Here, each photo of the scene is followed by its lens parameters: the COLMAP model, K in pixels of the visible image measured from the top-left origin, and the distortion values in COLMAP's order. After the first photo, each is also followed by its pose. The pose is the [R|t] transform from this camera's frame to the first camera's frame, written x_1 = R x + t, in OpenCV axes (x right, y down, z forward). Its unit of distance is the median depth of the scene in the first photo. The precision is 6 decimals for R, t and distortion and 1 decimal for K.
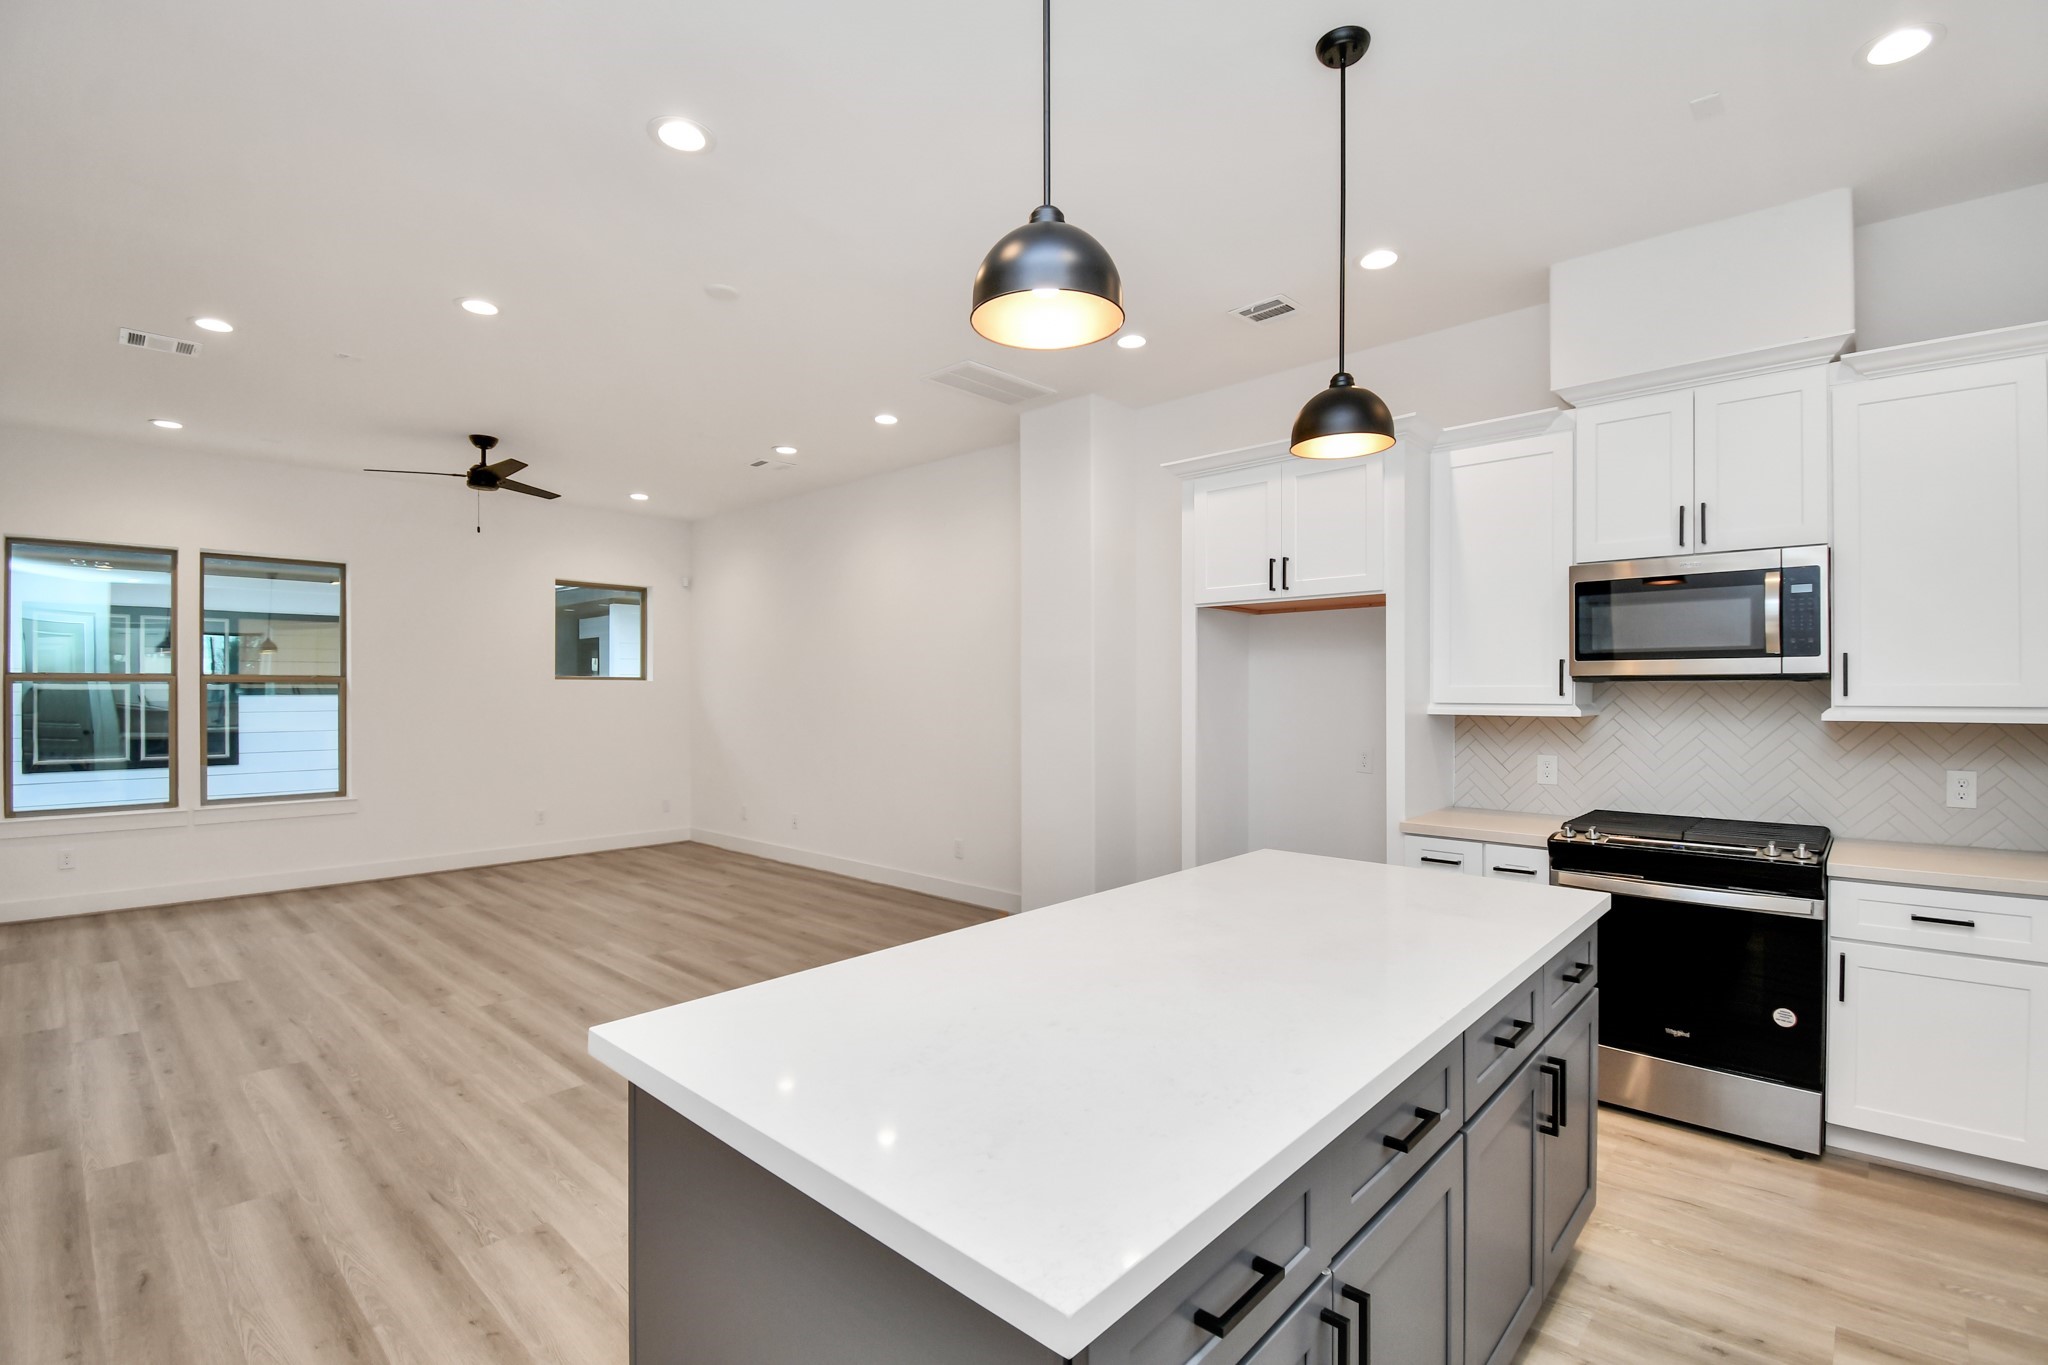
lens RADIAL K [[893.5, 0, 1011.1], [0, 893.5, 678.2], [0, 0, 1]] dist [0.000303, -0.017979]
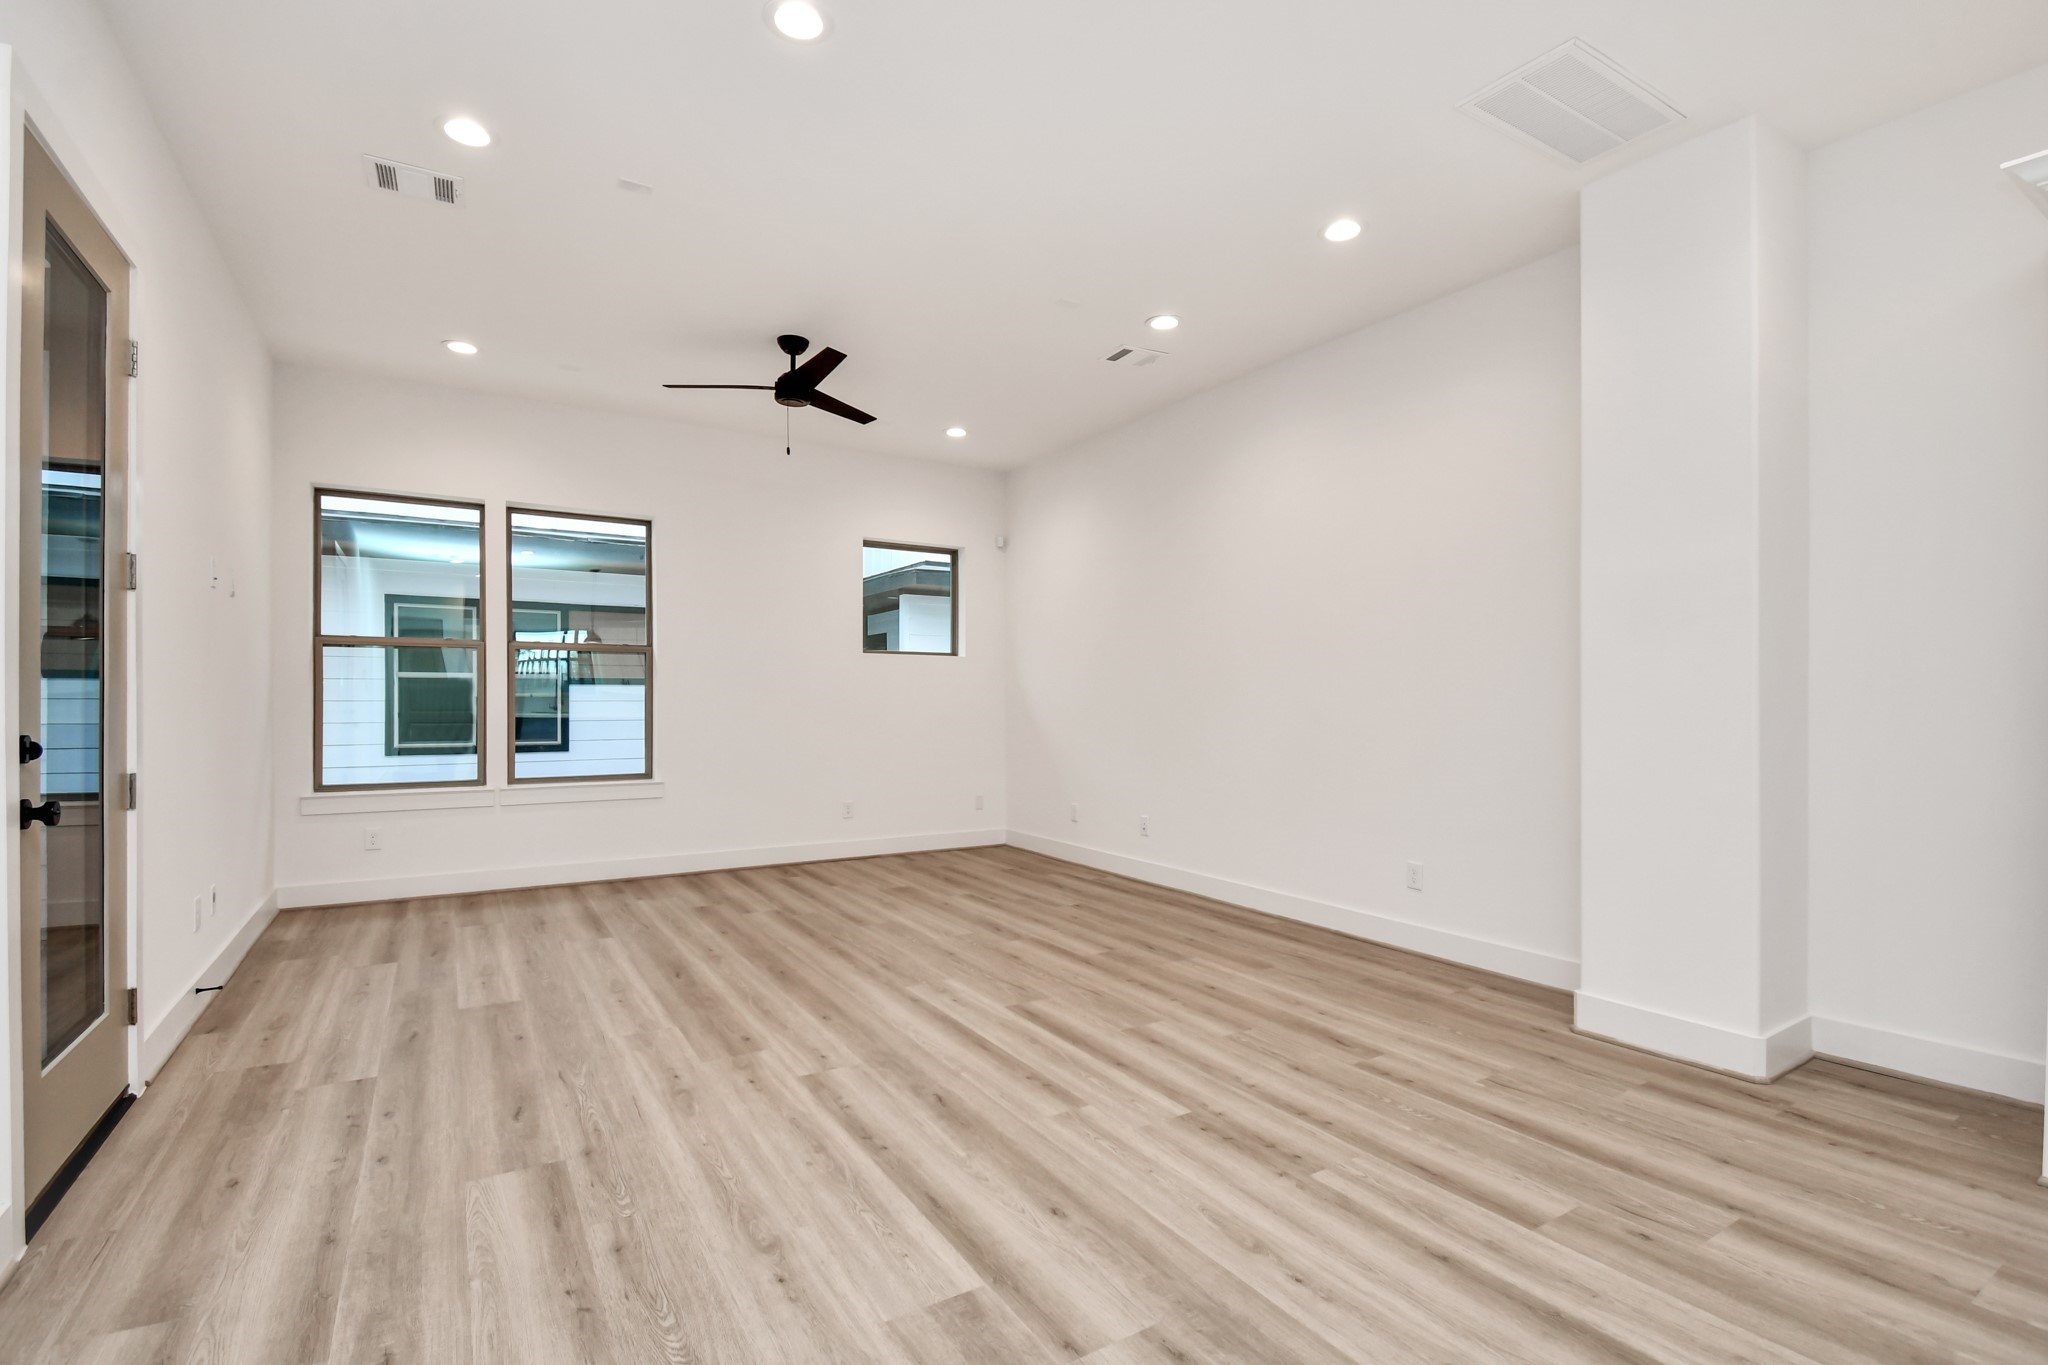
lens RADIAL K [[931.9, 0, 1024.0], [0, 931.9, 682.5], [0, 0, 1]] dist [0.024503, -0.028873]
pose [[0.961430, -0.001256, -0.275046, -0.170571], [0.001322, 0.999999, 0.000057, 0.047959], [0.275045, -0.000419, 0.961431, 0.260826]]
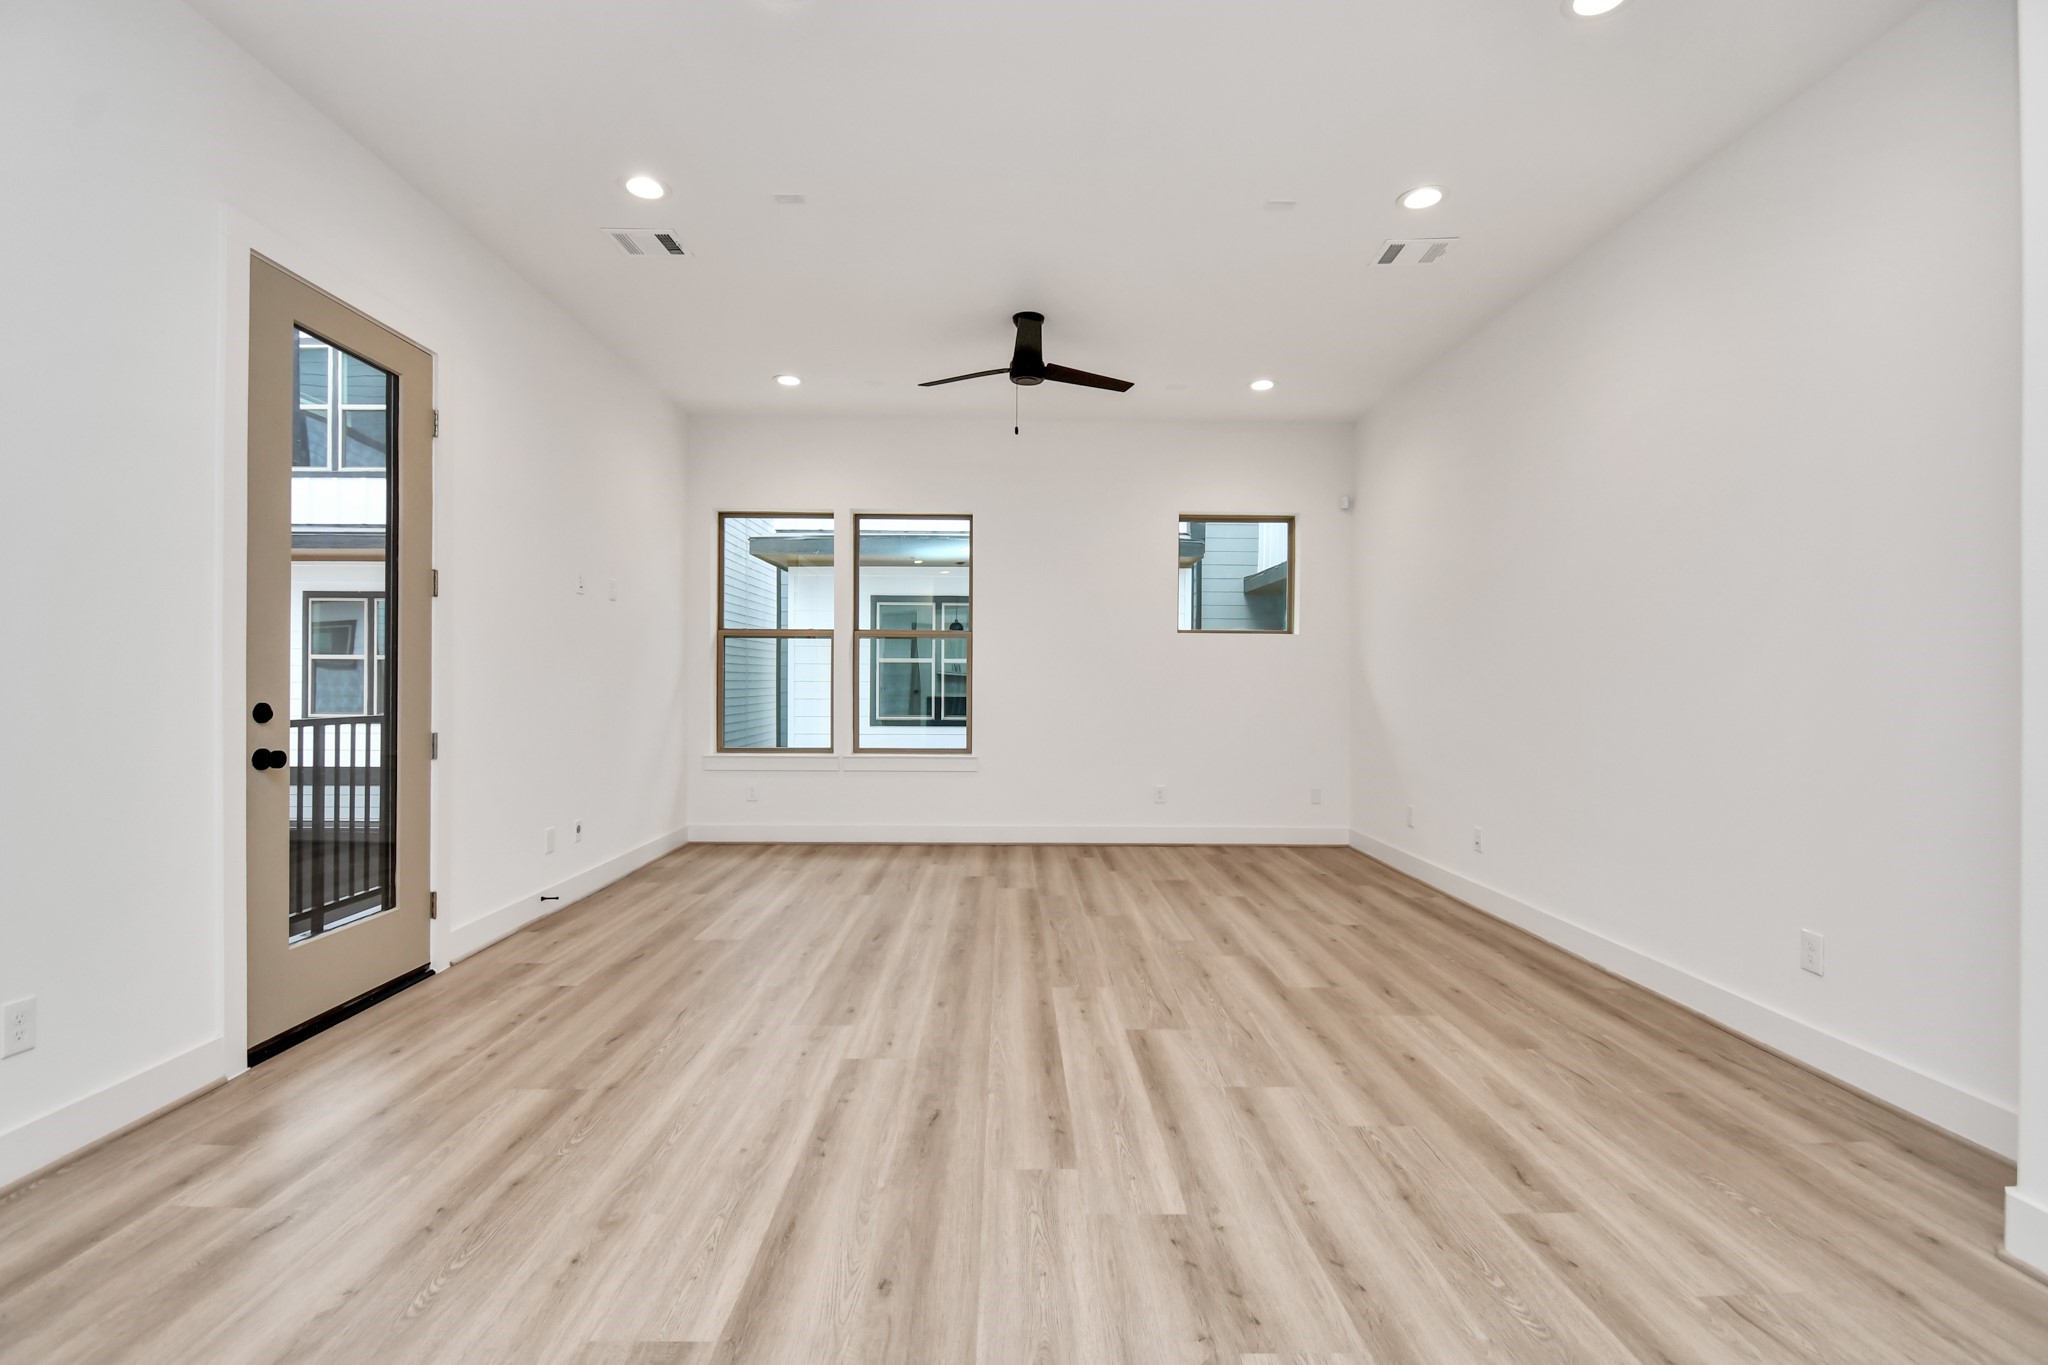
lens RADIAL K [[910.1, 0, 998.8], [0, 910.1, 689.1], [0, 0, 1]] dist [0.022164, -0.024499]
pose [[0.686721, 0.013213, -0.726801, -0.007430], [0.006229, 0.999691, 0.024059, 0.050974], [0.726895, -0.021049, 0.686426, 0.450582]]
